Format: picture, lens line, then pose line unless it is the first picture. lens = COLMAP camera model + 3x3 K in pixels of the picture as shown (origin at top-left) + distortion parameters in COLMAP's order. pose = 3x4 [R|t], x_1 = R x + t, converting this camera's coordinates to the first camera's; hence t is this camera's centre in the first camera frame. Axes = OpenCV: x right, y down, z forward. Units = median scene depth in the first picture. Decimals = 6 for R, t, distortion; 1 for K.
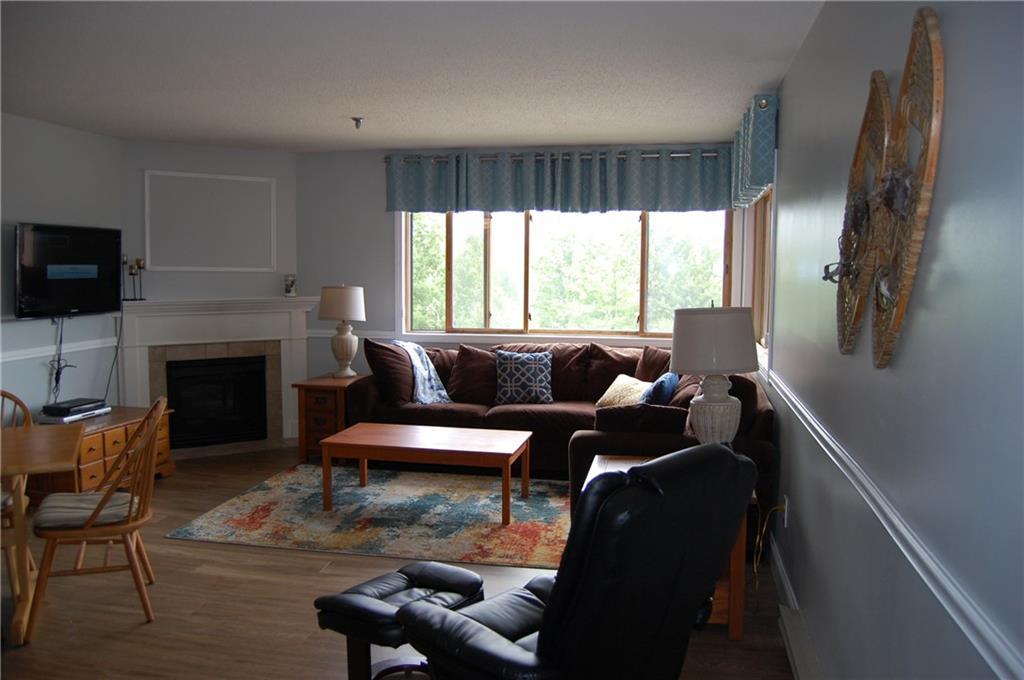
lens RADIAL K [[798.5, 0, 515.9], [0, 798.5, 337.2], [0, 0, 1]] dist [-0.078179, 0.011282]
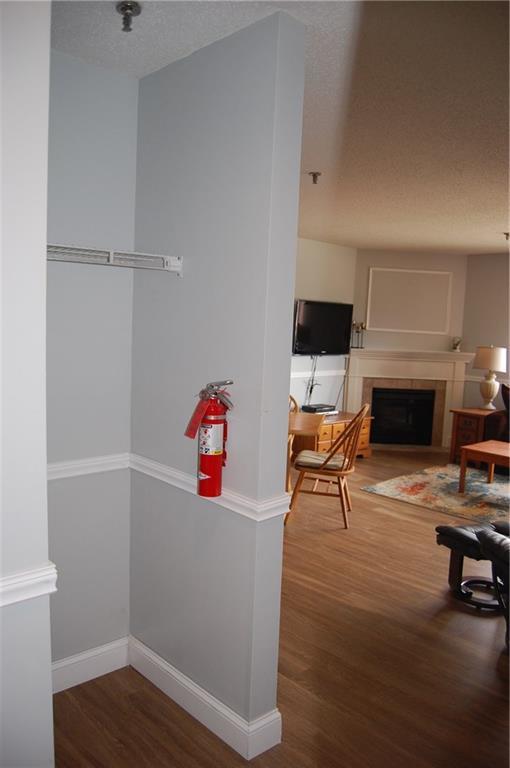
lens RADIAL K [[598.8, 0, 255.0], [0, 598.8, 384.0], [0, 0, 1]] dist [-0.078179, 0.011282]
pose [[0.810533, 0.088242, -0.579007, 0.072889], [-0.087060, 0.995755, 0.029884, 0.009289], [0.579186, 0.026187, 0.814774, -0.146536]]
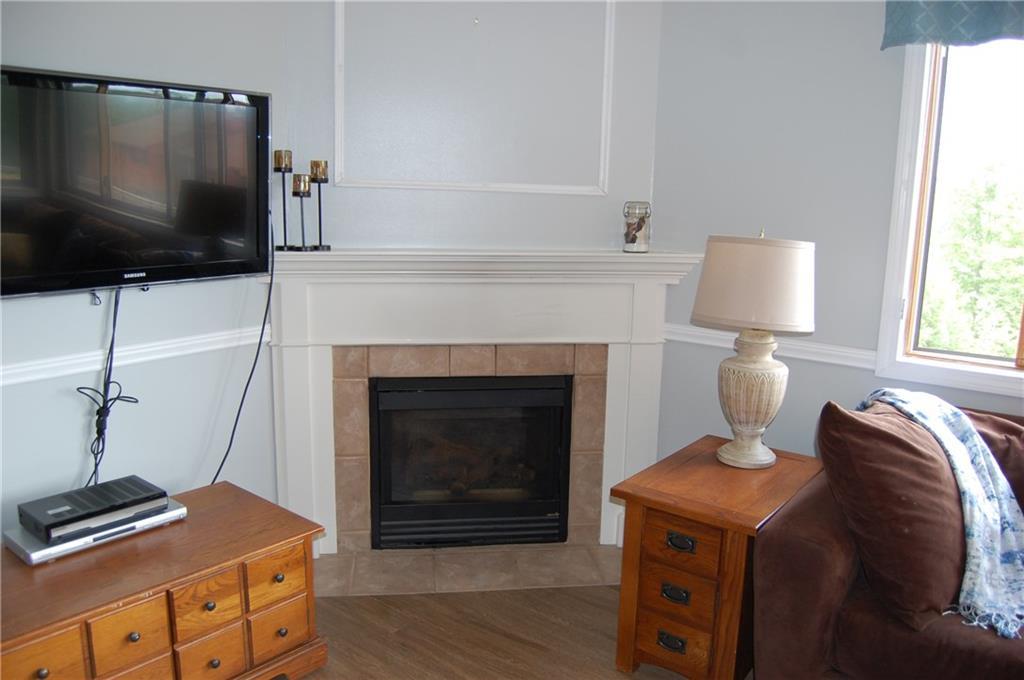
lens RADIAL K [[798.5, 0, 515.9], [0, 798.5, 337.2], [0, 0, 1]] dist [-0.078179, 0.011282]
pose [[0.895416, 0.094887, -0.435001, -0.177797], [-0.055046, 0.993124, 0.103321, -0.057160], [0.441814, -0.068571, 0.894482, 0.699095]]
